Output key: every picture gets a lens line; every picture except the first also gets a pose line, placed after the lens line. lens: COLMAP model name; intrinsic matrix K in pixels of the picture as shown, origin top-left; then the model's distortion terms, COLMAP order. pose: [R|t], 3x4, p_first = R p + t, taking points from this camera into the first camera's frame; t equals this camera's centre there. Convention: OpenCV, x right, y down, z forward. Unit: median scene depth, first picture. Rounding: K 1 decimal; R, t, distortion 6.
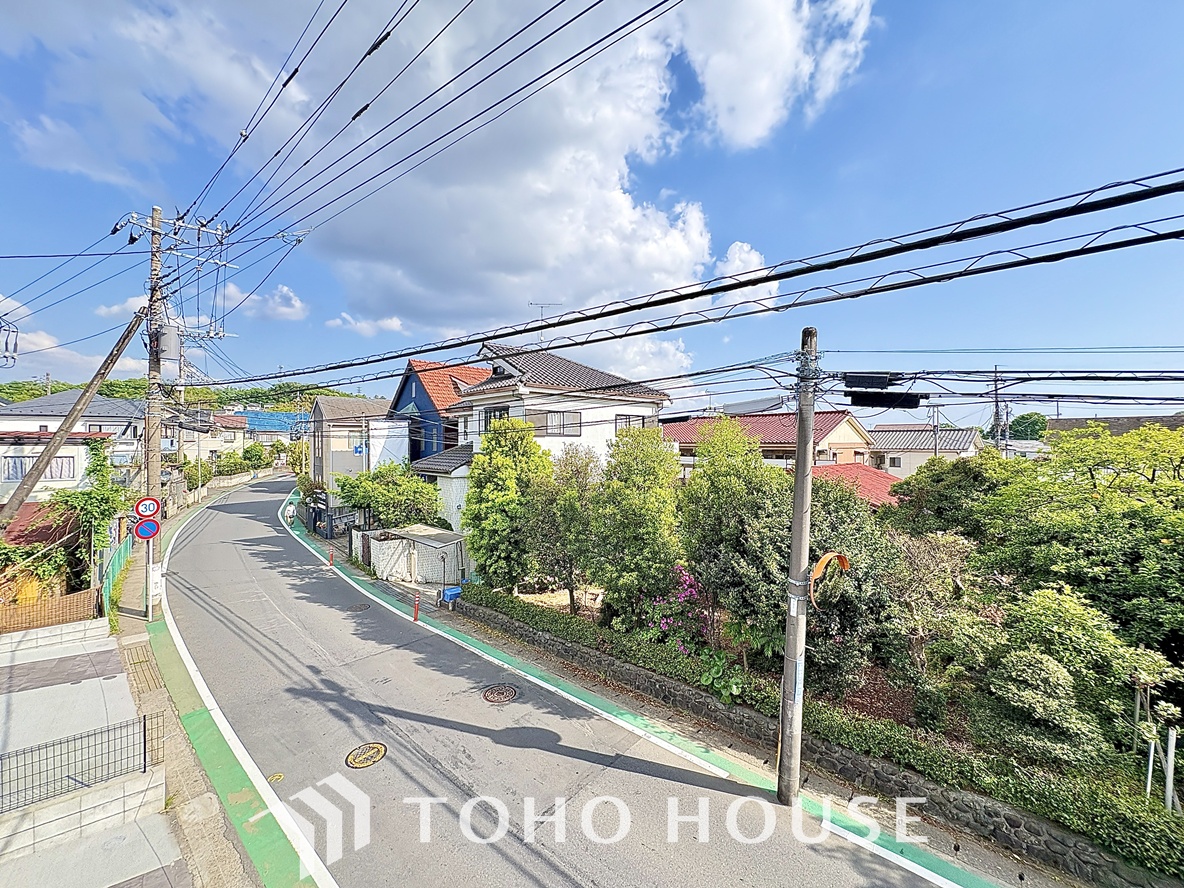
lens RADIAL K [[473.6, 0, 590.4], [0, 473.6, 445.3], [0, 0, 1]] dist [0.001164, -0.000247]
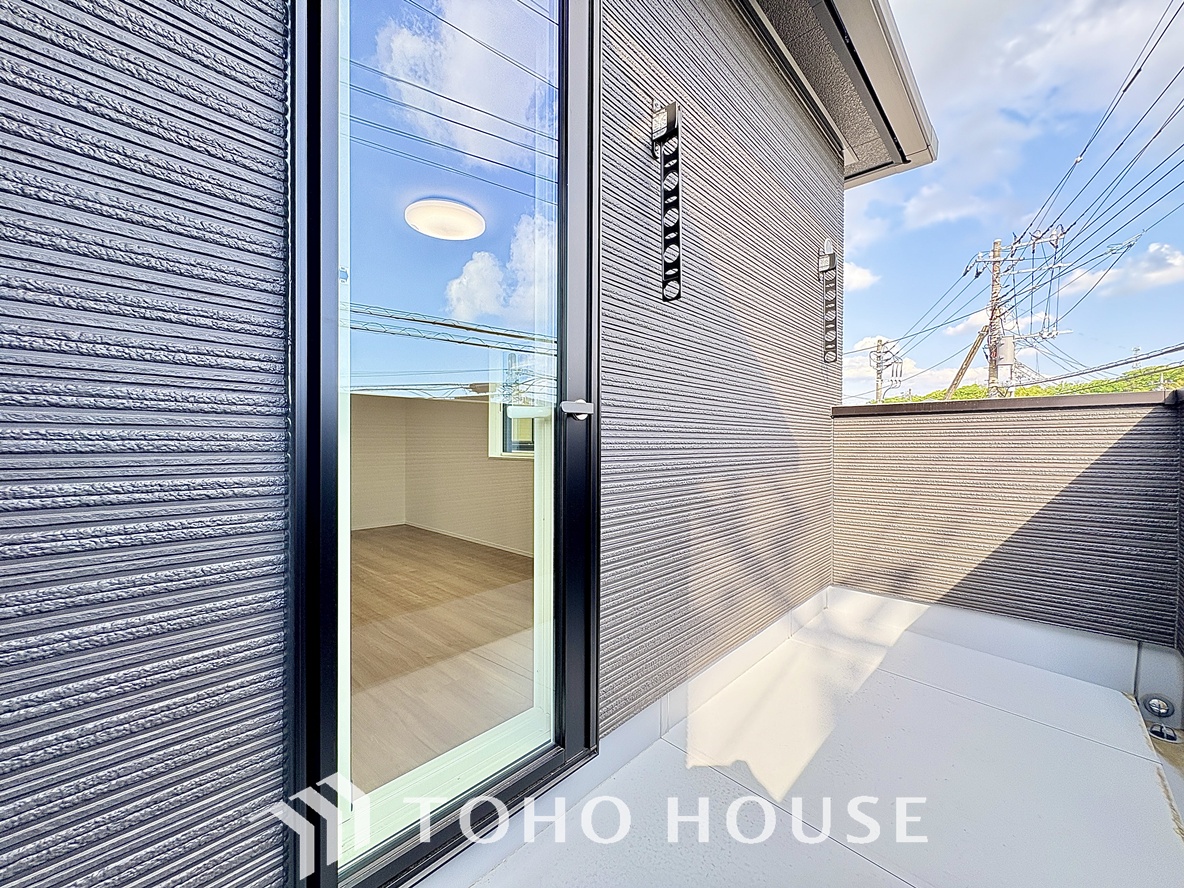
lens RADIAL K [[473.6, 0, 590.4], [0, 473.6, 445.3], [0, 0, 1]] dist [0.001164, -0.000247]
pose [[0.124876, 0.006178, -0.992153, 0.157182], [-0.013060, 0.999904, 0.004583, 0.027667], [0.992086, 0.012385, 0.124945, -0.173305]]
